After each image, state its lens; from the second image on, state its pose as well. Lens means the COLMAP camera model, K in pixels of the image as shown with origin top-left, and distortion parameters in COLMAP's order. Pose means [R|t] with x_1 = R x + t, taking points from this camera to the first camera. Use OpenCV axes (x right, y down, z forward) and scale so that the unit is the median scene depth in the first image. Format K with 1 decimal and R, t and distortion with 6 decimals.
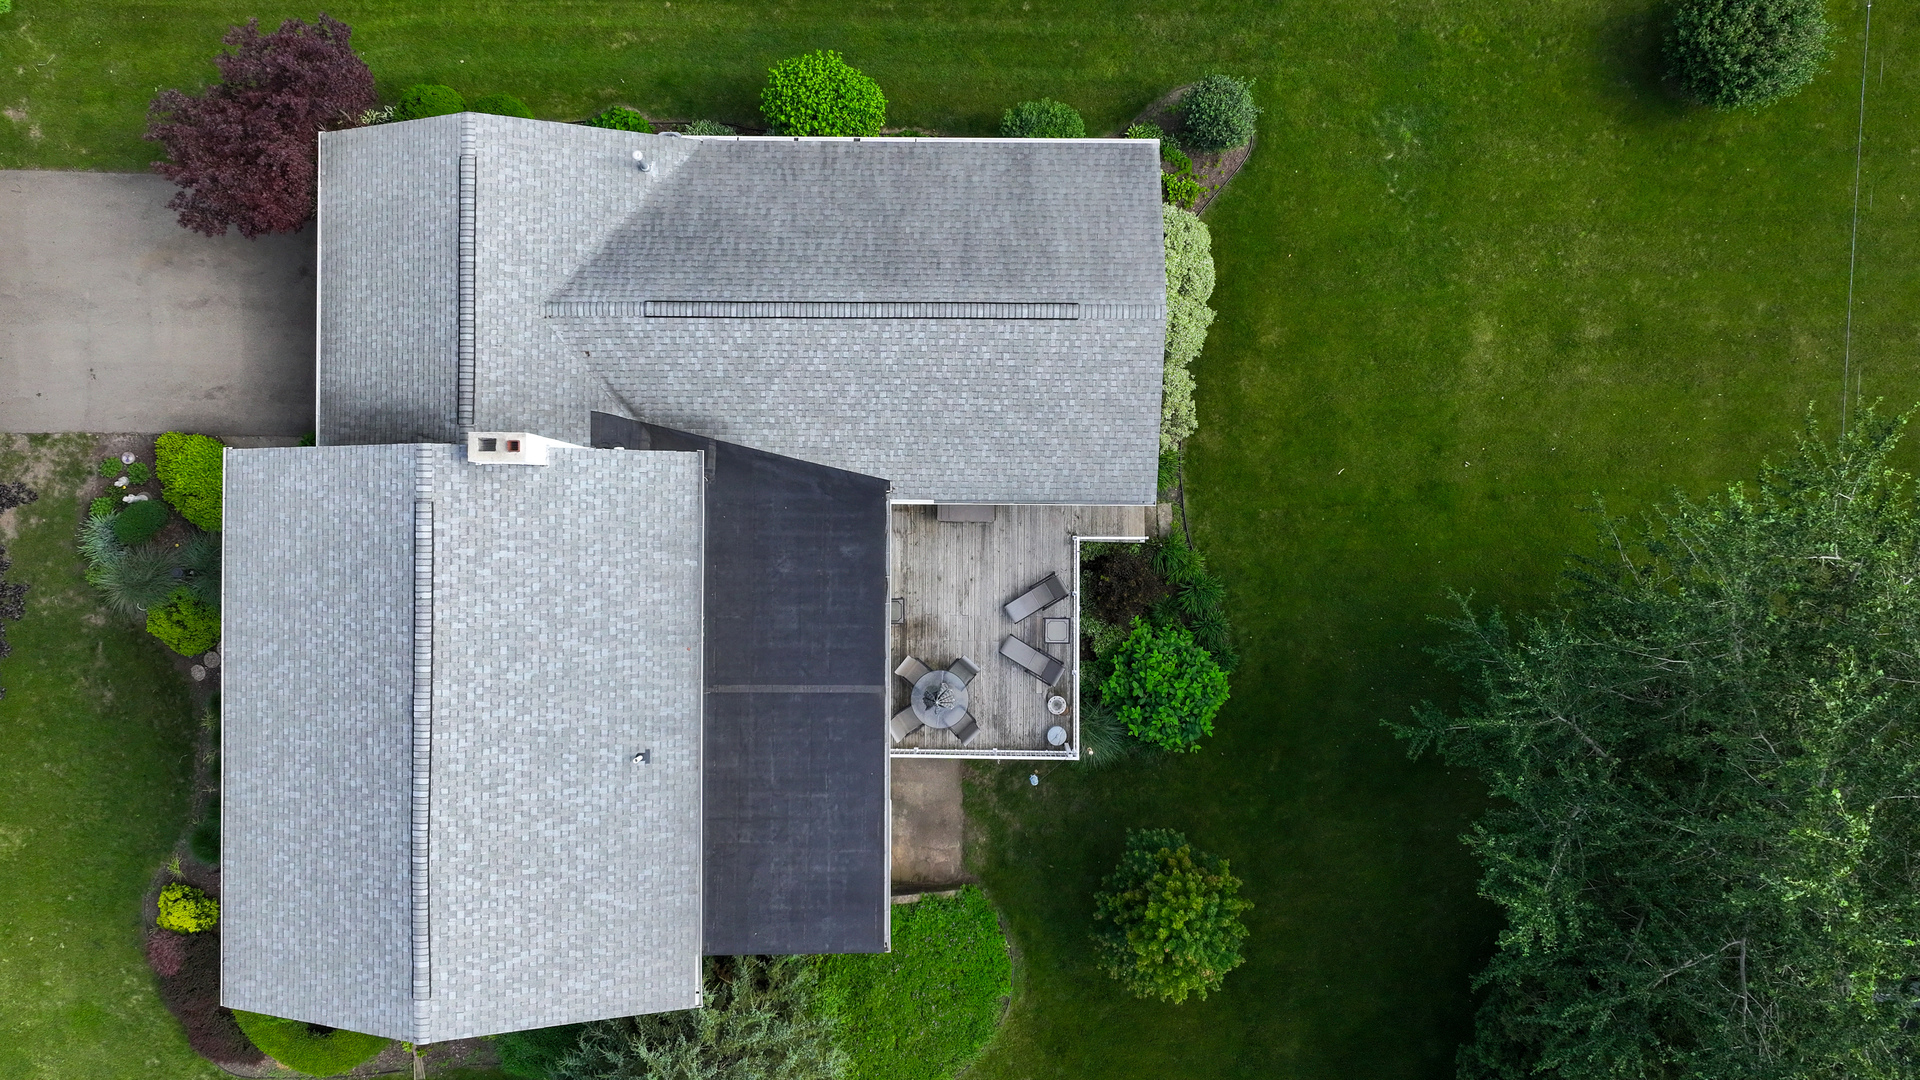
lens RADIAL K [[1352.8, 0, 962.1], [0, 1352.8, 541.8], [0, 0, 1]] dist [0.005659, 0.013503]
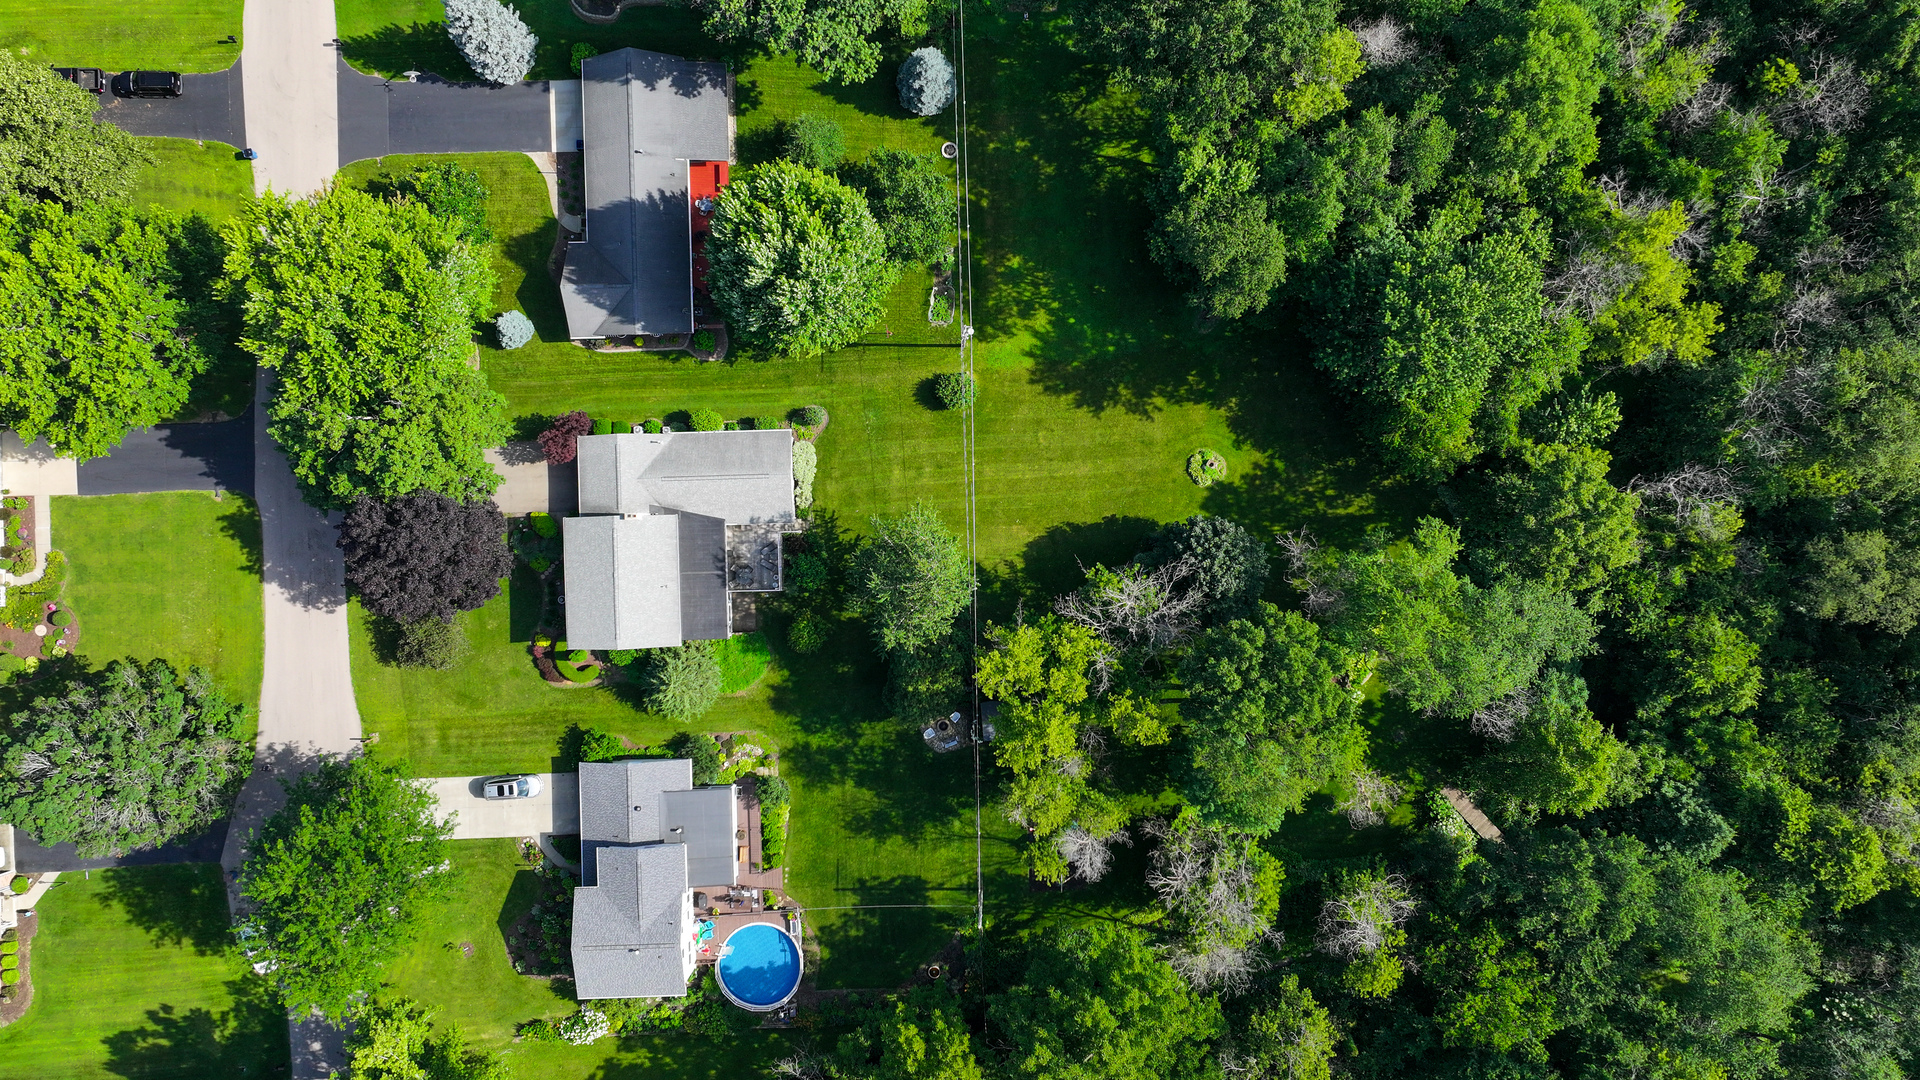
lens RADIAL K [[1352.8, 0, 960.9], [0, 1352.8, 542.8], [0, 0, 1]] dist [0.005659, 0.013503]
pose [[0.999428, -0.033445, 0.005052, 0.559083], [0.033438, 0.999440, 0.001453, 0.037699], [-0.005097, -0.001283, 0.999986, -2.699359]]
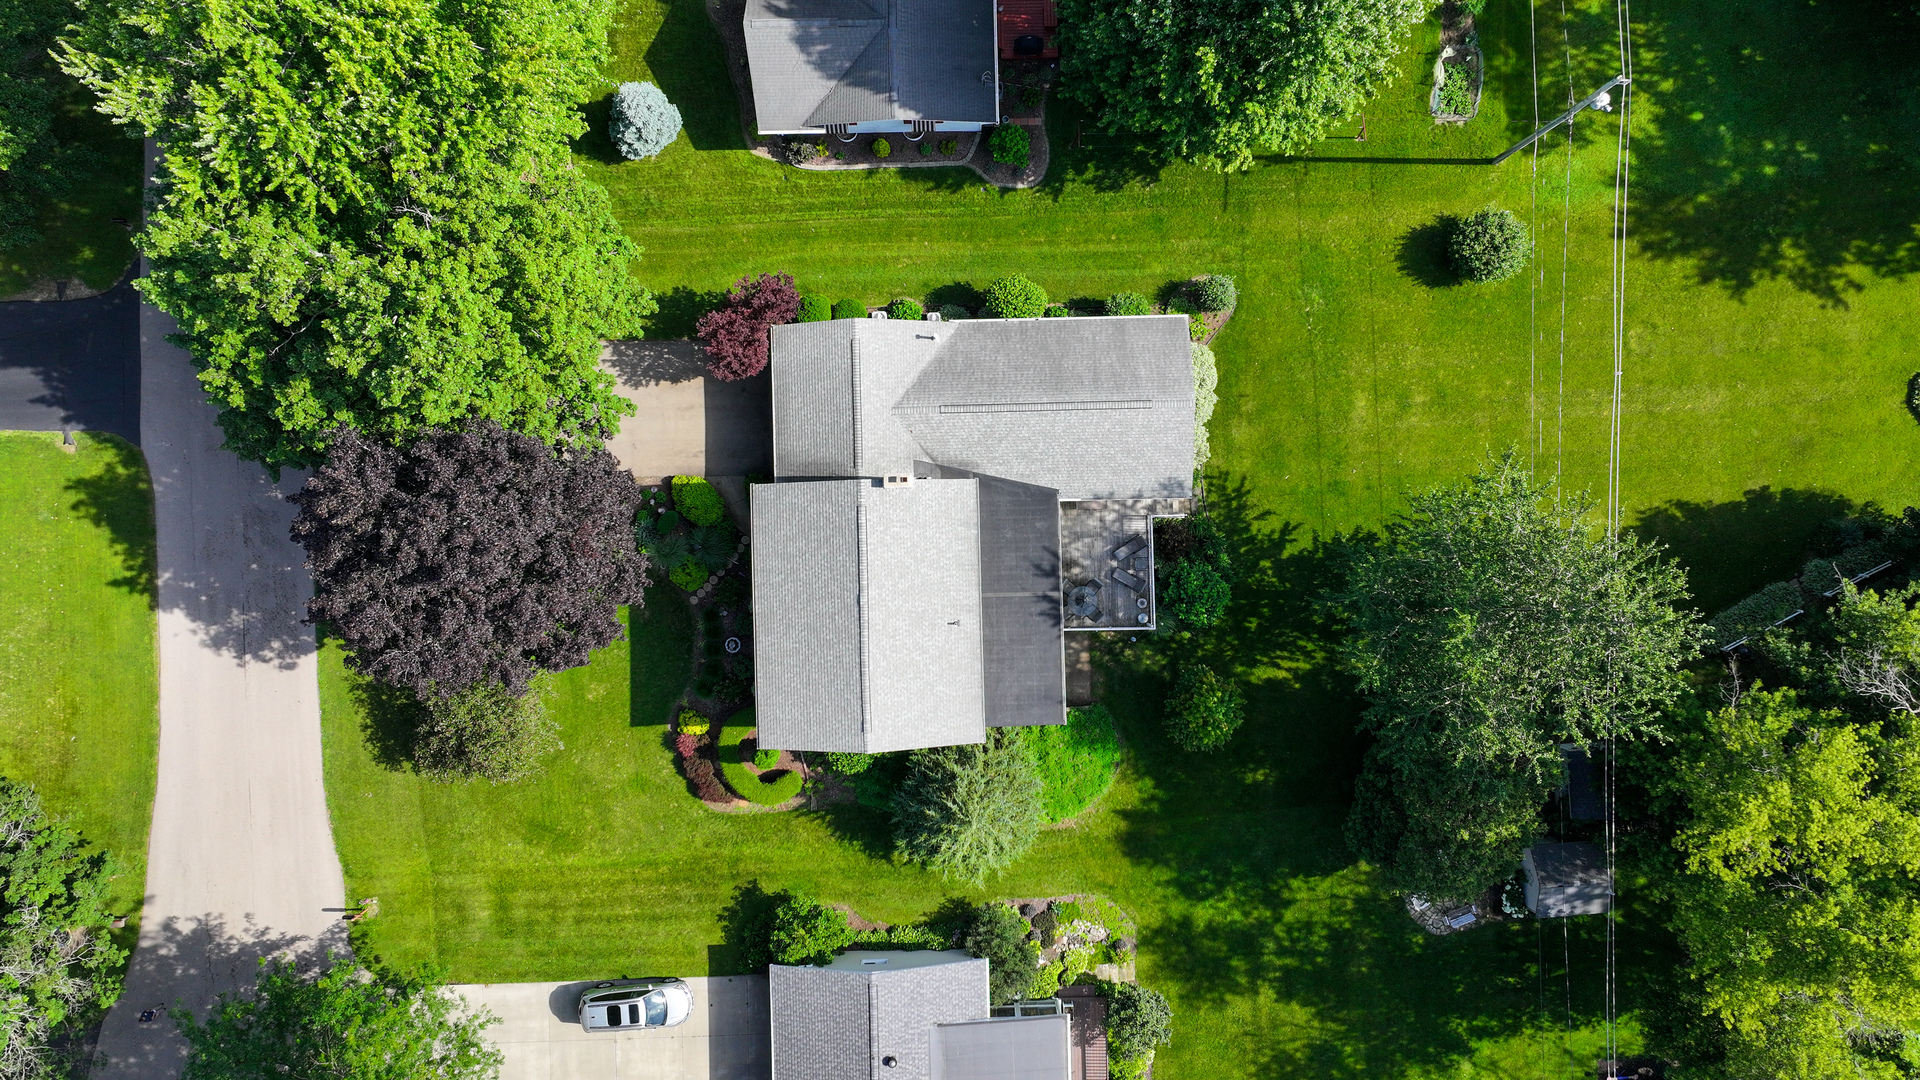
lens RADIAL K [[1352.8, 0, 960.5], [0, 1352.8, 541.2], [0, 0, 1]] dist [0.005659, 0.013503]
pose [[0.999545, -0.029871, 0.004089, -0.193129], [0.029876, 0.999553, -0.001233, 0.026893], [-0.004050, 0.001355, 0.999991, -0.923194]]
